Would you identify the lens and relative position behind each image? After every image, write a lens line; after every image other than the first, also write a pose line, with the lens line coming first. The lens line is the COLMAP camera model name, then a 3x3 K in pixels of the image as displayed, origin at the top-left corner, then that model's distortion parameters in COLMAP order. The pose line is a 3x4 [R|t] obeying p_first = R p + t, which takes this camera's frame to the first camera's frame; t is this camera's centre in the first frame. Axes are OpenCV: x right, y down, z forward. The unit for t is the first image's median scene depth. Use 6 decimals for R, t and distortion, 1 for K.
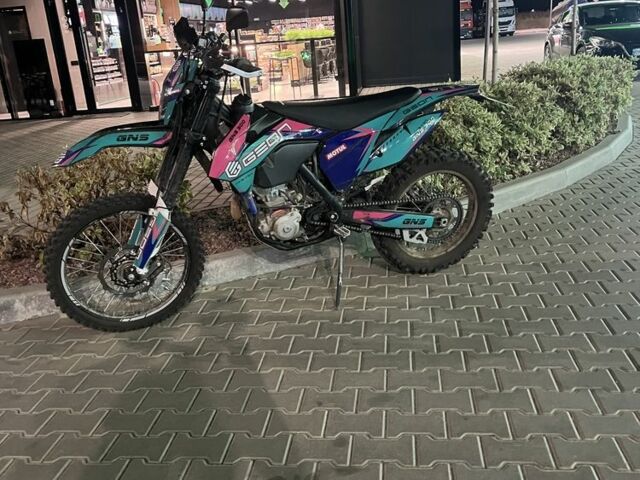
lens RADIAL K [[623.2, 0, 320.0], [0, 623.2, 240.0], [0, 0, 1]] dist [0.021986, -0.000528]
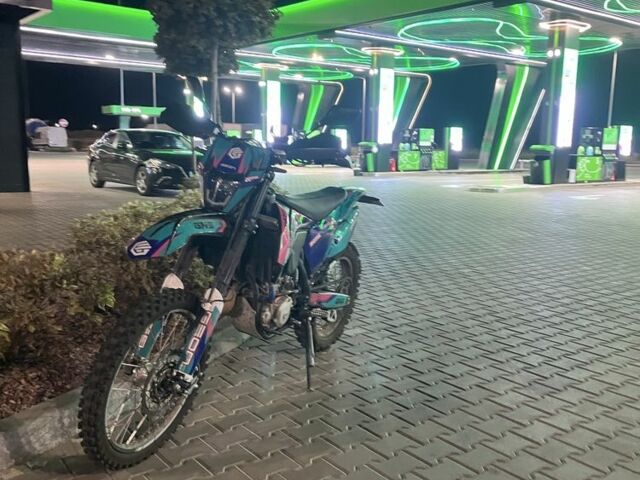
lens RADIAL K [[623.2, 0, 320.0], [0, 623.2, 240.0], [0, 0, 1]] dist [0.021986, -0.000528]
pose [[0.703593, -0.016987, 0.710400, -0.727262], [0.147209, 0.981512, -0.122329, -0.004934], [-0.695188, 0.190647, 0.693085, 0.222056]]
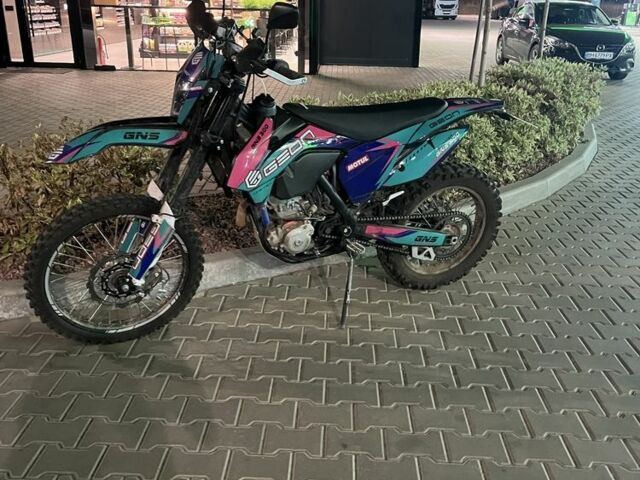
lens RADIAL K [[623.9, 0, 323.4], [0, 623.9, 241.1], [0, 0, 1]] dist [0.015924, 0.015853]
pose [[0.991475, 0.058442, 0.116454, -0.121966], [-0.063894, 0.997002, 0.043640, -0.061302], [-0.113555, -0.050709, 0.992237, 0.076307]]
